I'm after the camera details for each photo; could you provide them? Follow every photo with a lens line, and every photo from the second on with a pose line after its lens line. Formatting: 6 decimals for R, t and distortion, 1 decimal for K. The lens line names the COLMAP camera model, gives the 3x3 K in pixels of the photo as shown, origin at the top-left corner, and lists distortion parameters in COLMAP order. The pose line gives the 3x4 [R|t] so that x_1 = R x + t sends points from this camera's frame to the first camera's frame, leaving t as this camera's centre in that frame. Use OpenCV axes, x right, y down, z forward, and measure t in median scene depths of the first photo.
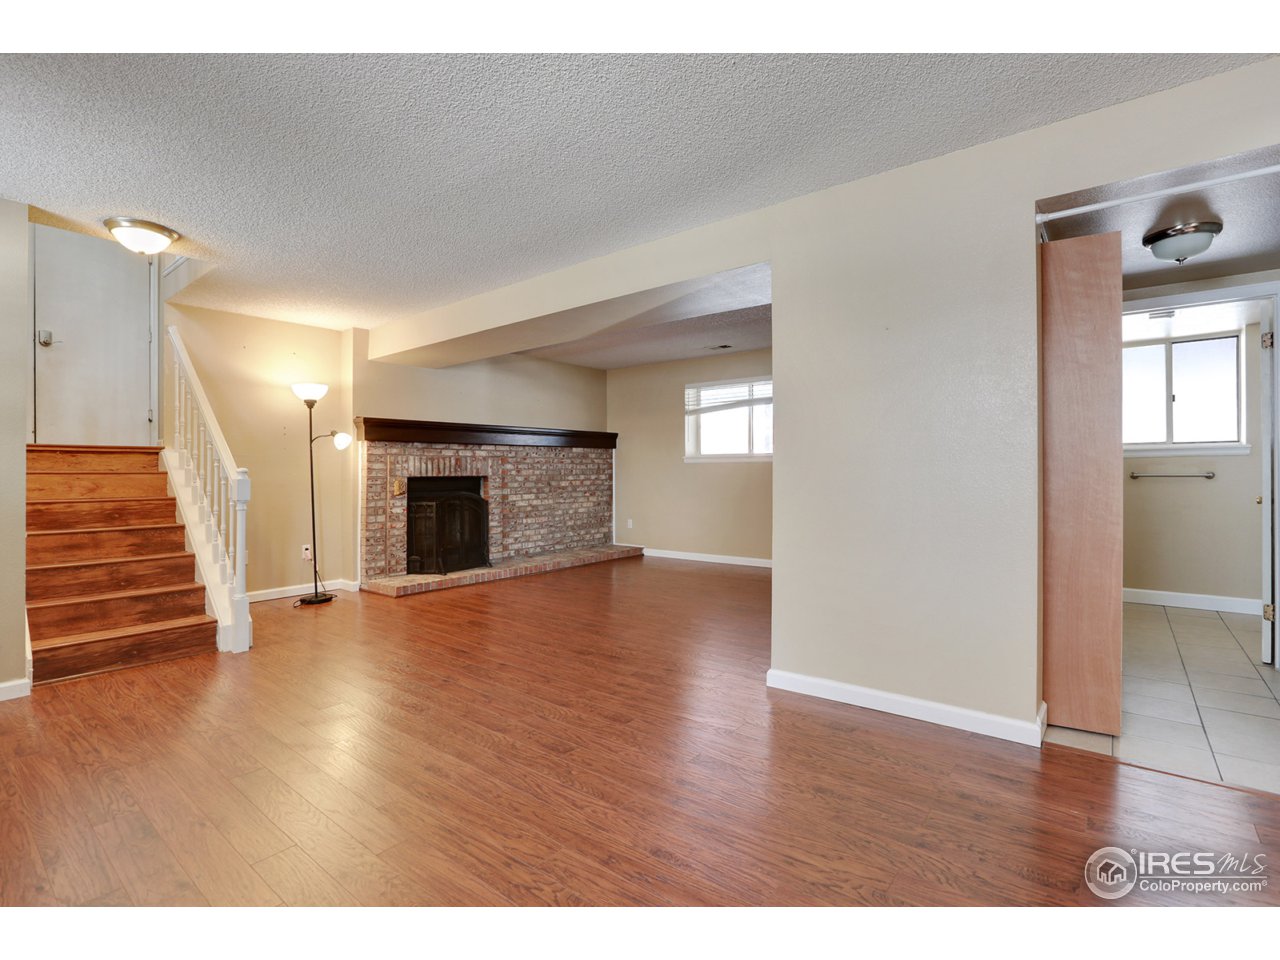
lens RADIAL K [[638.7, 0, 640.0], [0, 638.7, 480.0], [0, 0, 1]] dist [-0.052944, 0.000014]
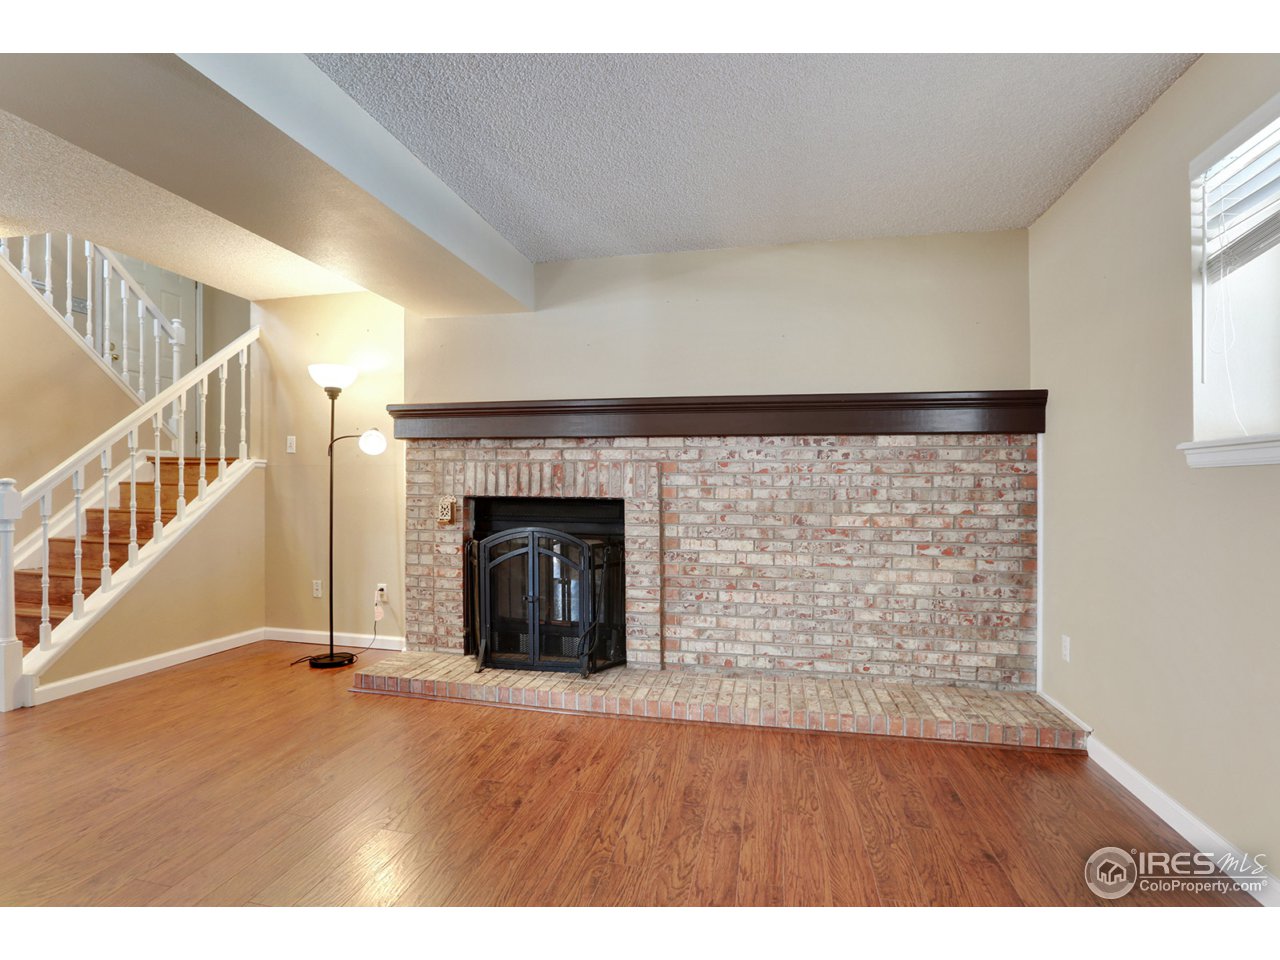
lens RADIAL K [[638.7, 0, 640.0], [0, 638.7, 480.0], [0, 0, 1]] dist [-0.052944, 0.000014]
pose [[0.428523, 0.003211, -0.903525, 0.230565], [-0.023565, 0.999693, -0.007623, -0.017430], [0.903224, 0.024559, 0.428467, 0.787069]]
